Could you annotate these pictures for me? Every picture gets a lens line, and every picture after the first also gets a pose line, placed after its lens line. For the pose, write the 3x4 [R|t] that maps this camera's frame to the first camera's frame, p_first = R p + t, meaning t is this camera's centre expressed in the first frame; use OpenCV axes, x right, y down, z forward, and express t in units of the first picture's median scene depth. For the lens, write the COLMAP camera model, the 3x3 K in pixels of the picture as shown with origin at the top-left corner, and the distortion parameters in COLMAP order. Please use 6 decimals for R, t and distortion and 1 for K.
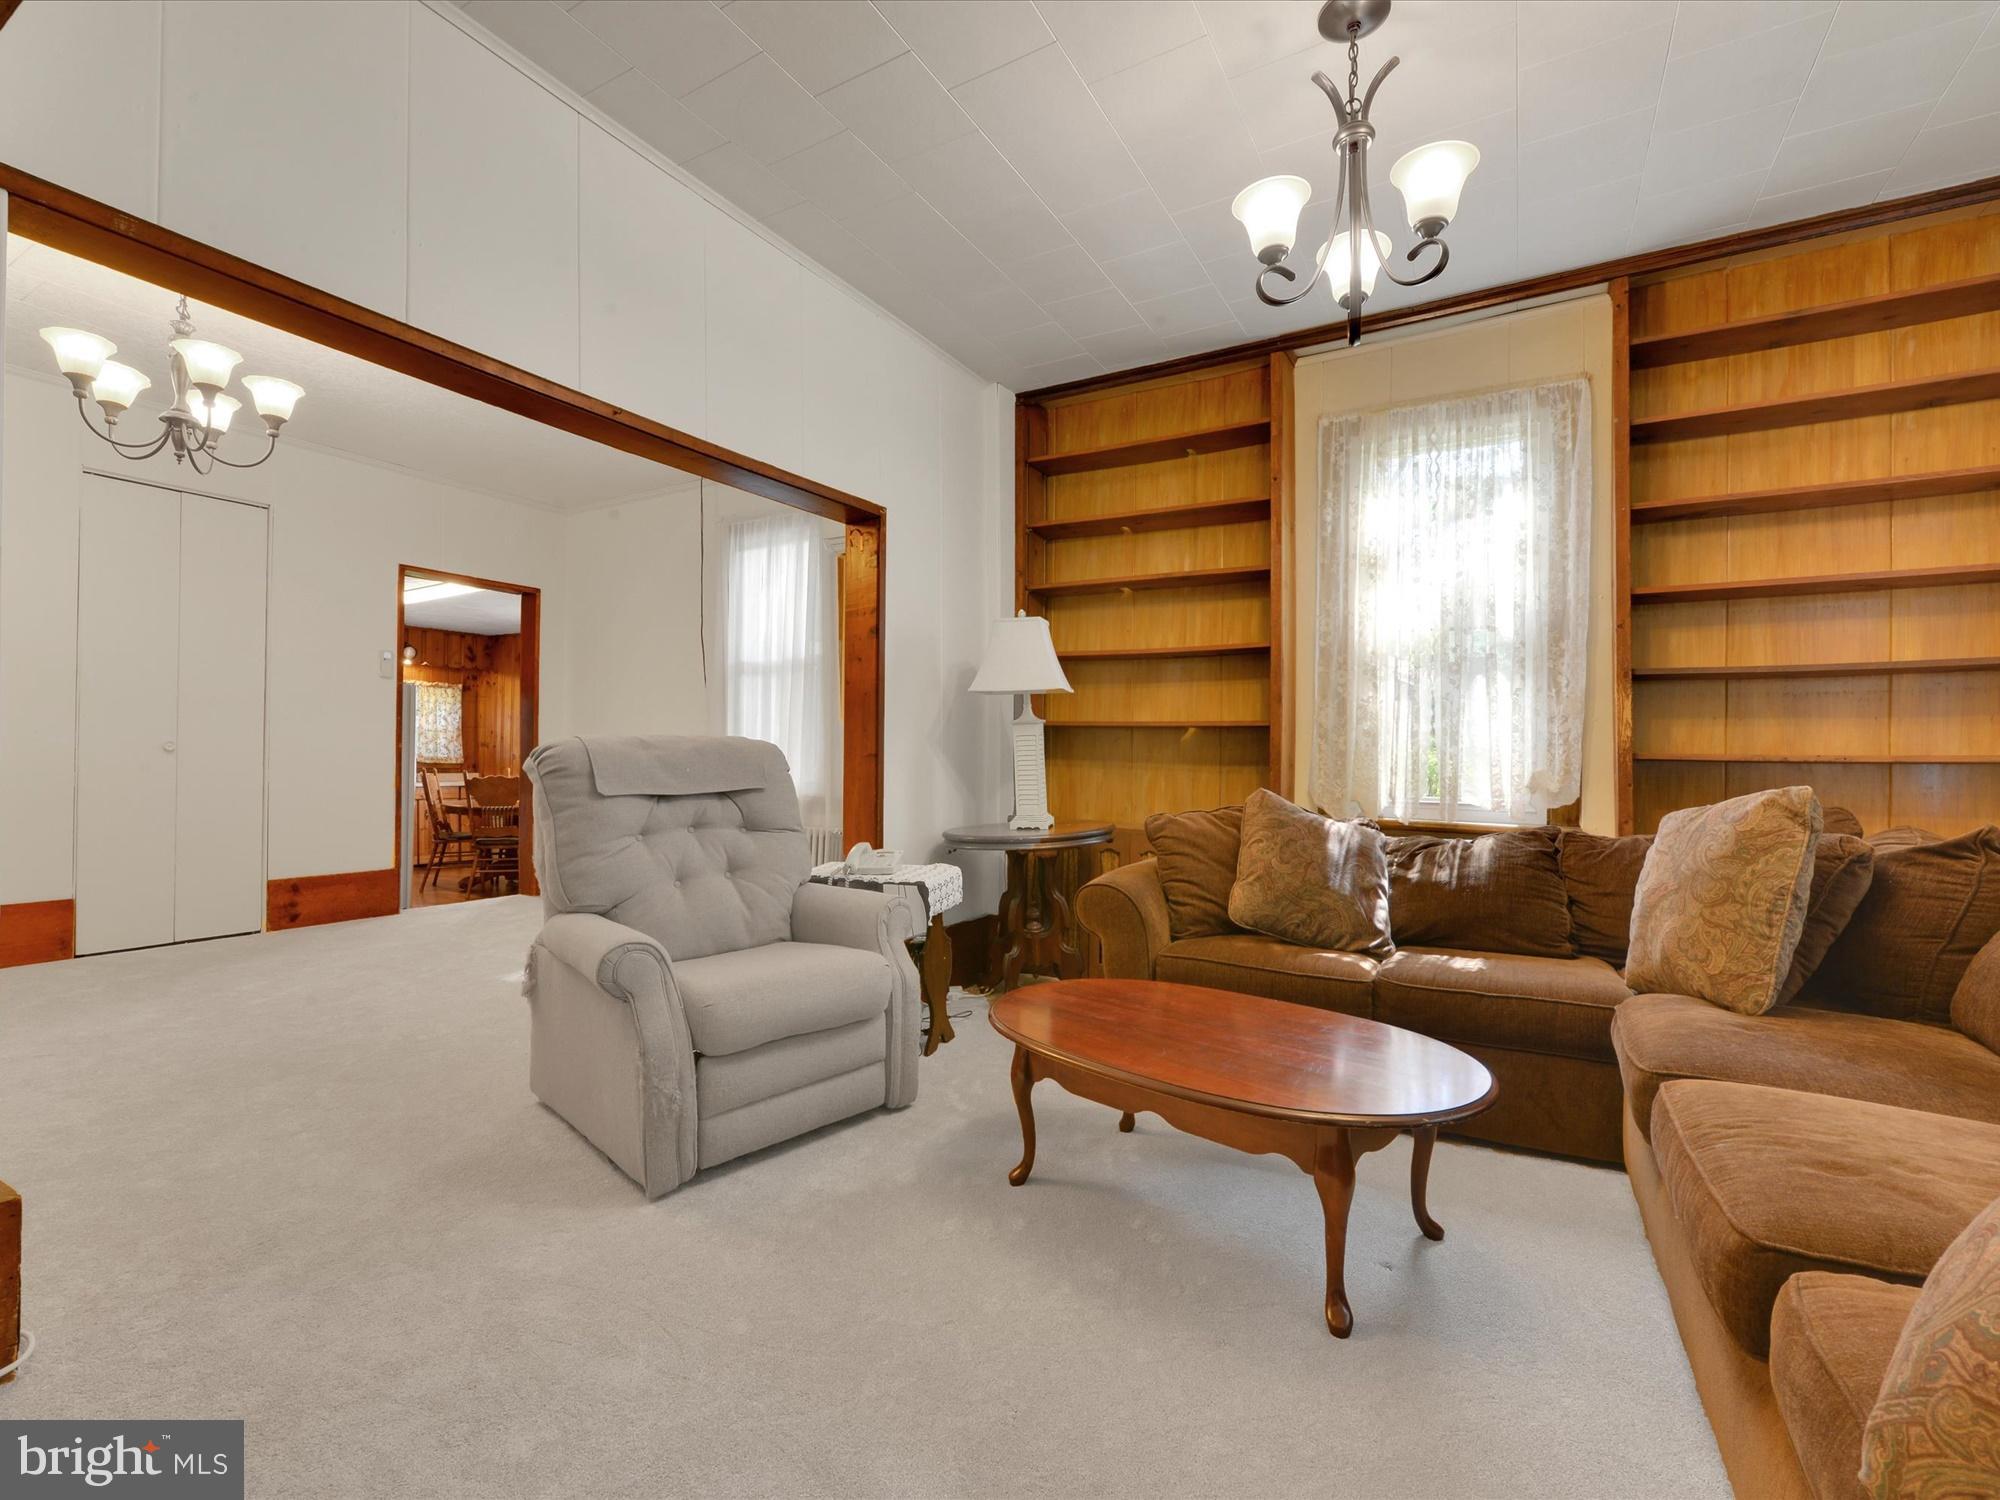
lens RADIAL K [[882.2, 0, 999.4], [0, 882.2, 754.6], [0, 0, 1]] dist [-0.004995, -0.000304]
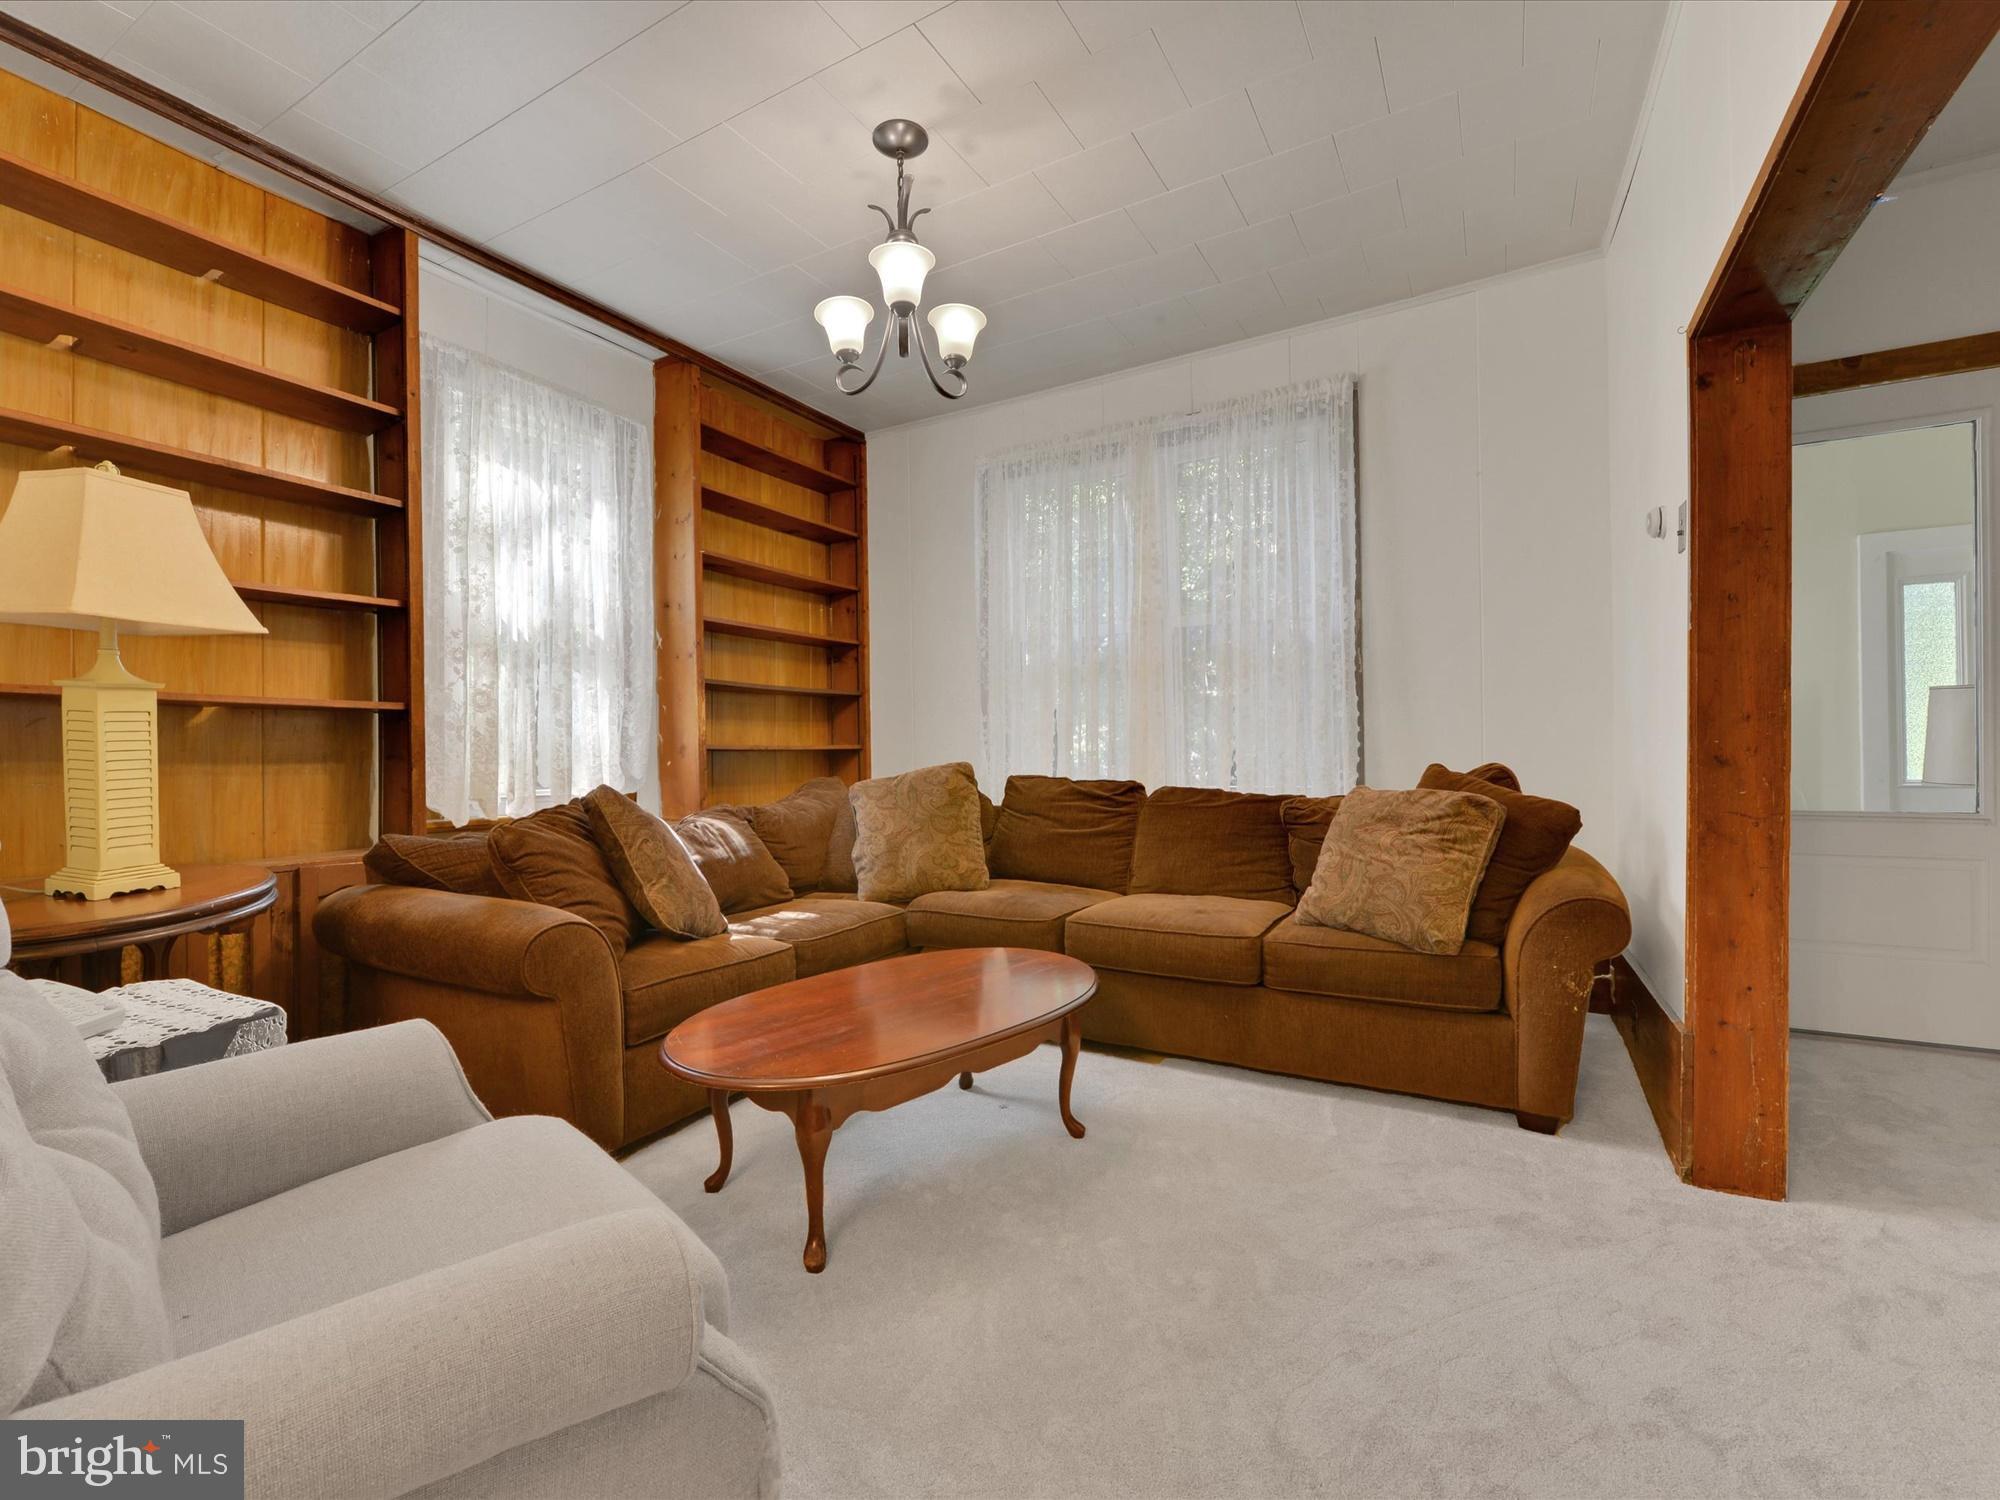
lens RADIAL K [[882.2, 0, 1000.9], [0, 882.2, 745.3], [0, 0, 1]] dist [-0.004995, -0.000304]
pose [[-0.005982, -0.006785, 0.999959, -0.488981], [0.001630, 0.999976, 0.006795, -0.006412], [-0.999981, 0.001671, -0.005970, 0.498403]]
